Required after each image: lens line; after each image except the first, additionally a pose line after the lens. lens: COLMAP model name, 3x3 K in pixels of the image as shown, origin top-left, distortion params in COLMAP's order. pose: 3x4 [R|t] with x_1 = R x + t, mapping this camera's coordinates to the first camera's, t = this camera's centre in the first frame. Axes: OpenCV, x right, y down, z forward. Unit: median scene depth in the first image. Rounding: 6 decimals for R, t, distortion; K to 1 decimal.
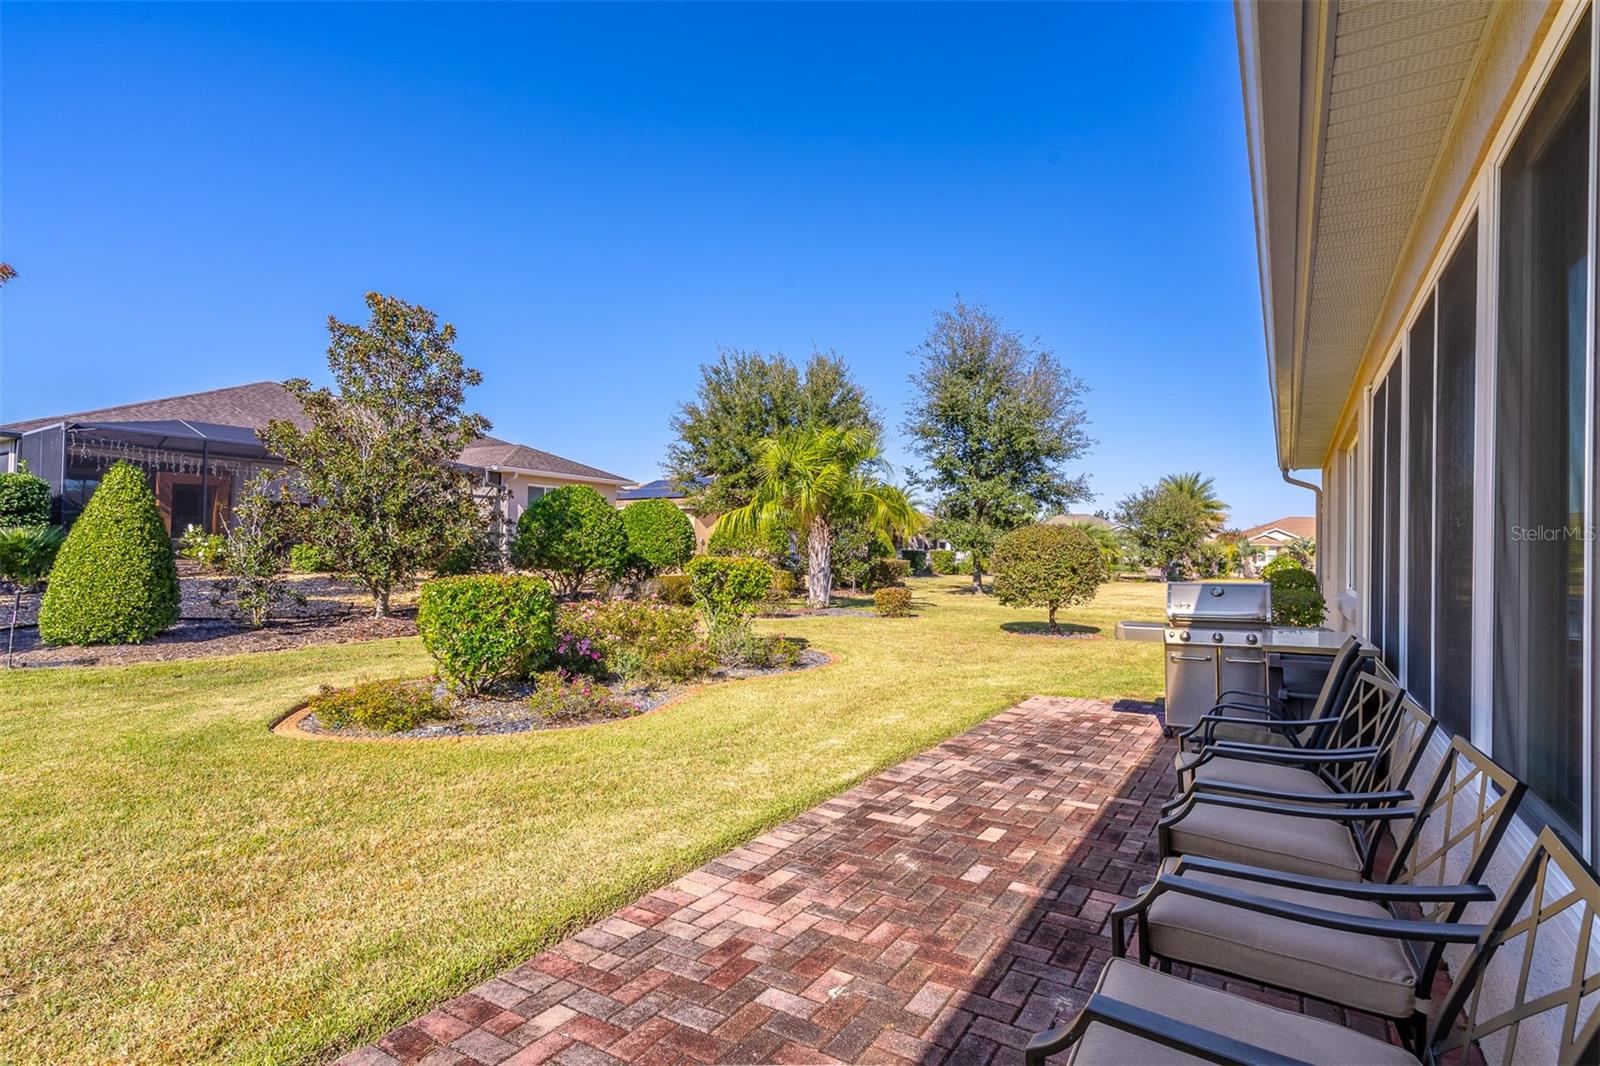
lens RADIAL K [[772.4, 0, 803.5], [0, 772.4, 537.7], [0, 0, 1]] dist [0.000188, -0.000034]
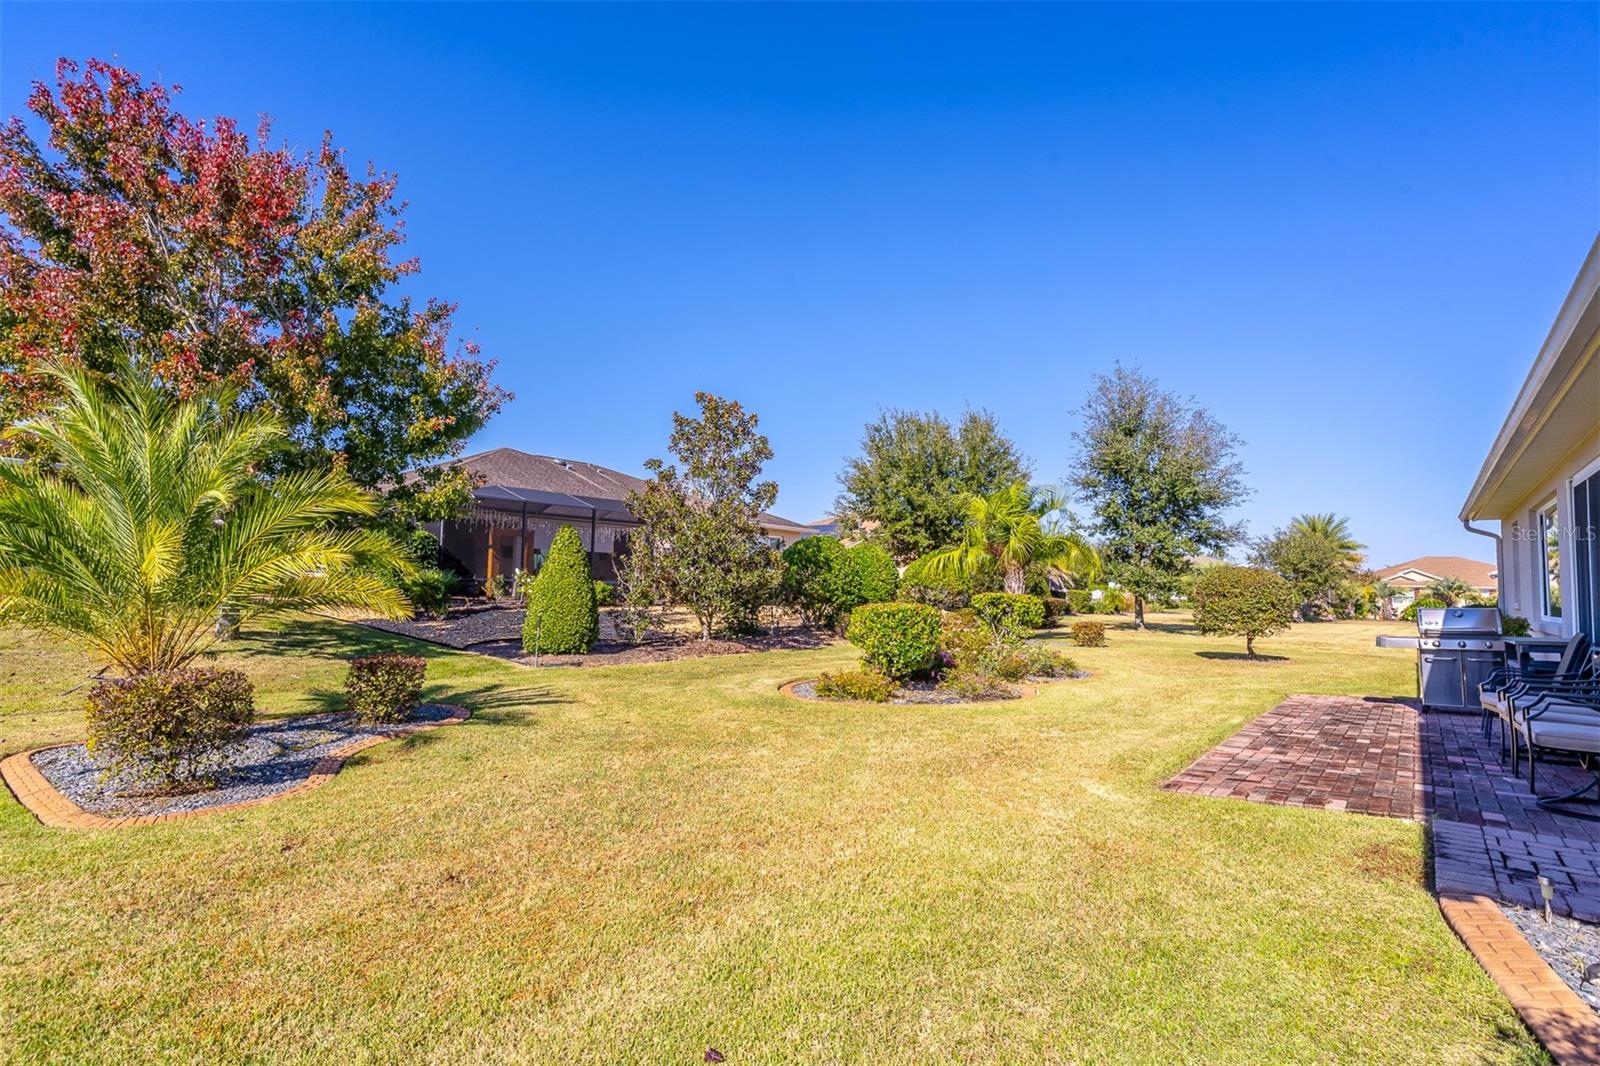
lens RADIAL K [[772.4, 0, 797.0], [0, 772.4, 540.0], [0, 0, 1]] dist [0.000188, -0.000034]
pose [[0.993235, -0.006132, -0.115959, -0.134004], [0.000299, 0.998737, -0.050249, 0.000446], [0.116121, 0.049874, 0.991982, -0.151945]]
